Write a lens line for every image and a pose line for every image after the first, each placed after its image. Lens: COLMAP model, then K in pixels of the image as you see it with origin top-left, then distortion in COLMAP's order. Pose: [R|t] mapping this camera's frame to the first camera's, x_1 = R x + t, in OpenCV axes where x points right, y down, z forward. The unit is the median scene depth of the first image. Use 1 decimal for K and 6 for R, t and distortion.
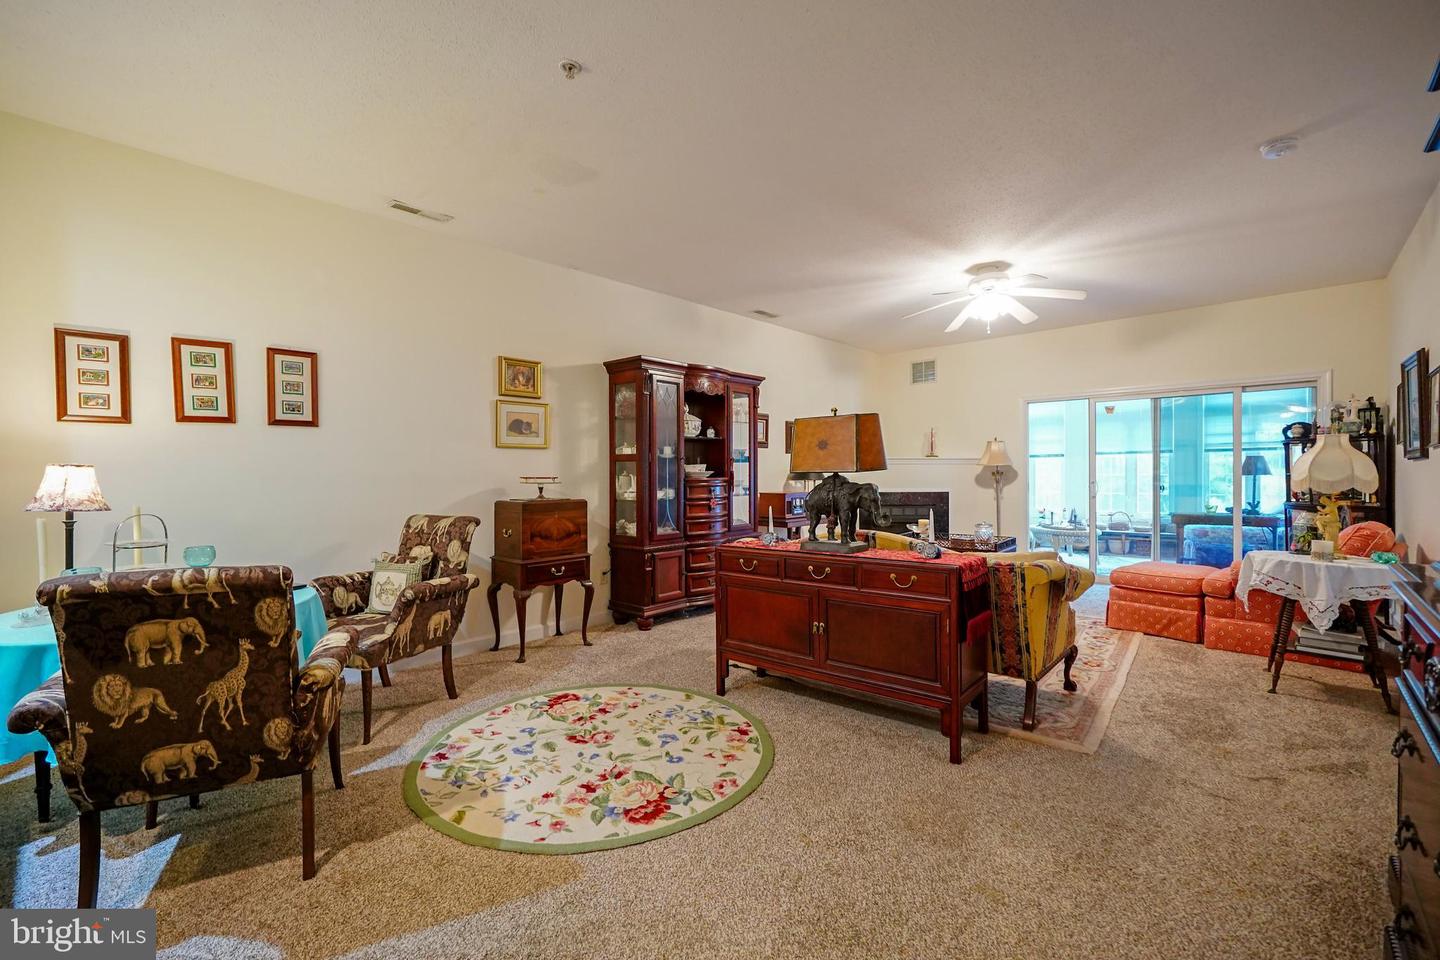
lens RADIAL K [[609.1, 0, 708.4], [0, 609.1, 475.7], [0, 0, 1]] dist [-0.010797, 0.004932]
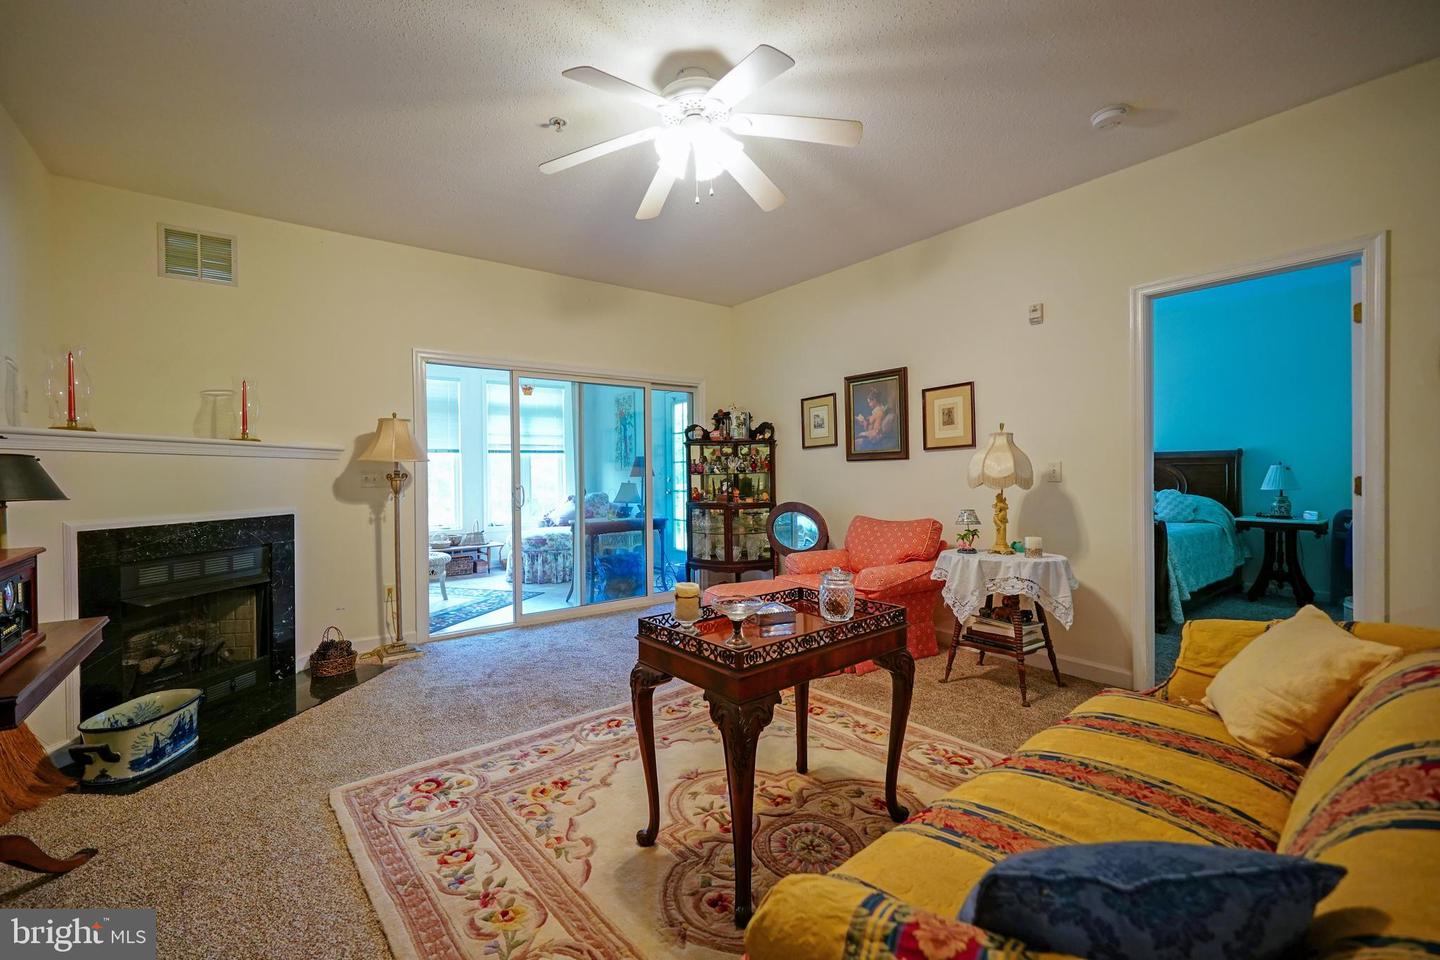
lens RADIAL K [[609.1, 0, 708.4], [0, 609.1, 475.7], [0, 0, 1]] dist [-0.010797, 0.004932]
pose [[0.173845, -0.000158, 0.984773, -0.035949], [0.013075, 0.999912, -0.002148, 0.001097], [-0.984686, 0.013250, 0.173832, 0.691607]]
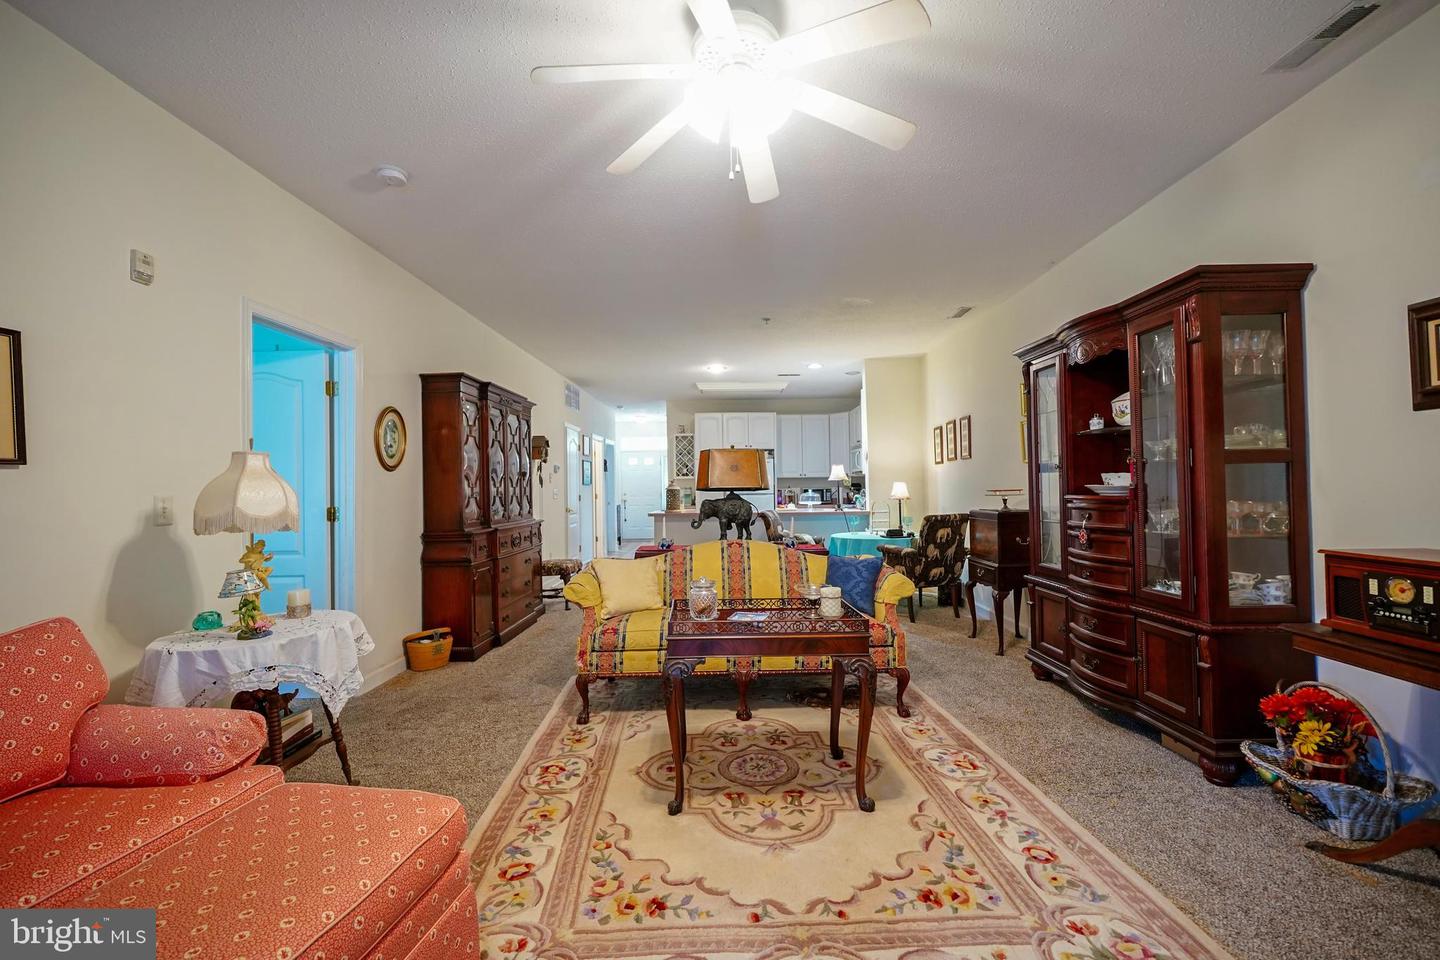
lens RADIAL K [[609.1, 0, 708.4], [0, 609.1, 475.7], [0, 0, 1]] dist [-0.010797, 0.004932]
pose [[-0.747637, 0.002911, -0.664101, 0.582653], [0.013631, 0.999847, -0.010962, -0.012734], [0.663967, -0.017248, -0.747563, 0.995735]]
